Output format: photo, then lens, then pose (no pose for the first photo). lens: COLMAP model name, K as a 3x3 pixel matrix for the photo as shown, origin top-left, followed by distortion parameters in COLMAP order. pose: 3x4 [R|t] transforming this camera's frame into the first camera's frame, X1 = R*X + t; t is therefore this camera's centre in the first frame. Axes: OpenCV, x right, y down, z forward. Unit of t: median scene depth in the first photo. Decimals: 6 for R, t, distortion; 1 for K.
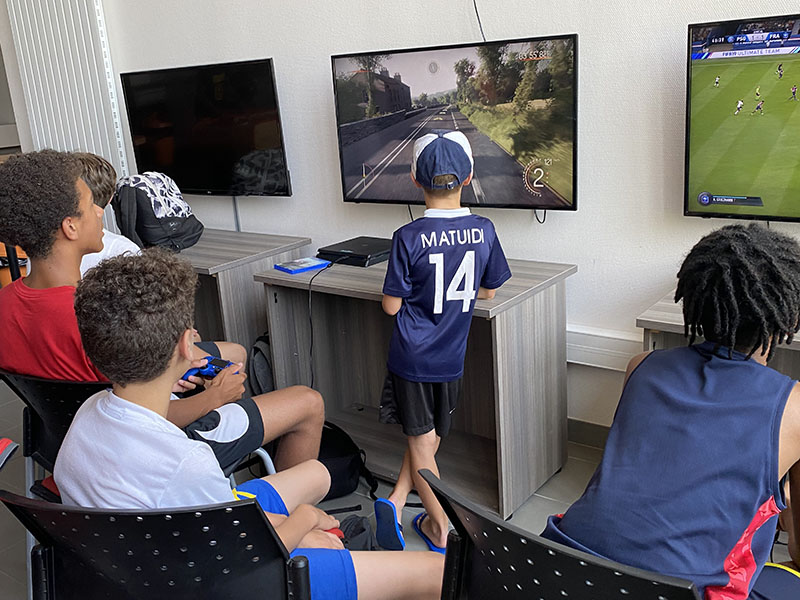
lens RADIAL K [[777.3, 0, 400.8], [0, 777.3, 273.7], [0, 0, 1]] dist [0.178894, 0.000539]
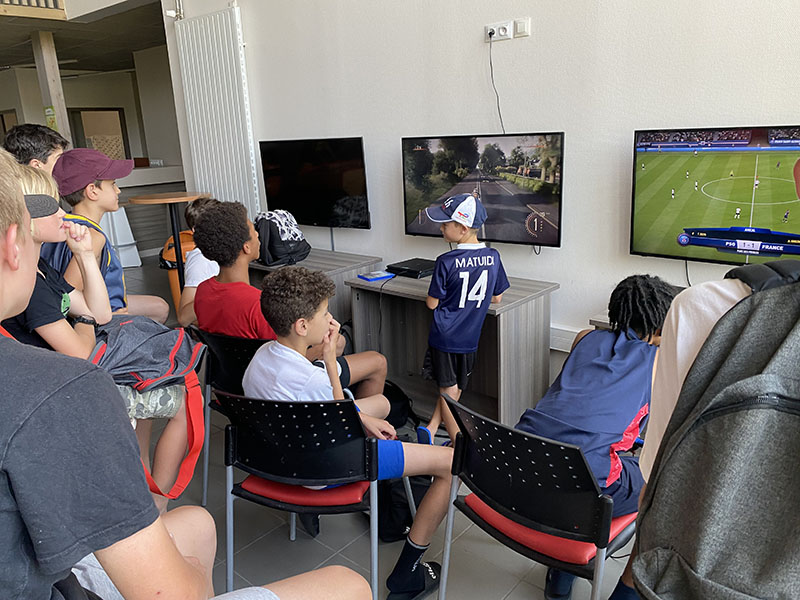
lens RADIAL K [[617.5, 0, 400.0], [0, 617.5, 300.0], [0, 0, 1]] dist [-0.000484, -0.000178]
pose [[0.995990, 0.046494, -0.076434, 0.014713], [-0.044771, 0.998706, 0.024102, 0.005581], [0.077456, -0.020583, 0.996783, -0.211830]]
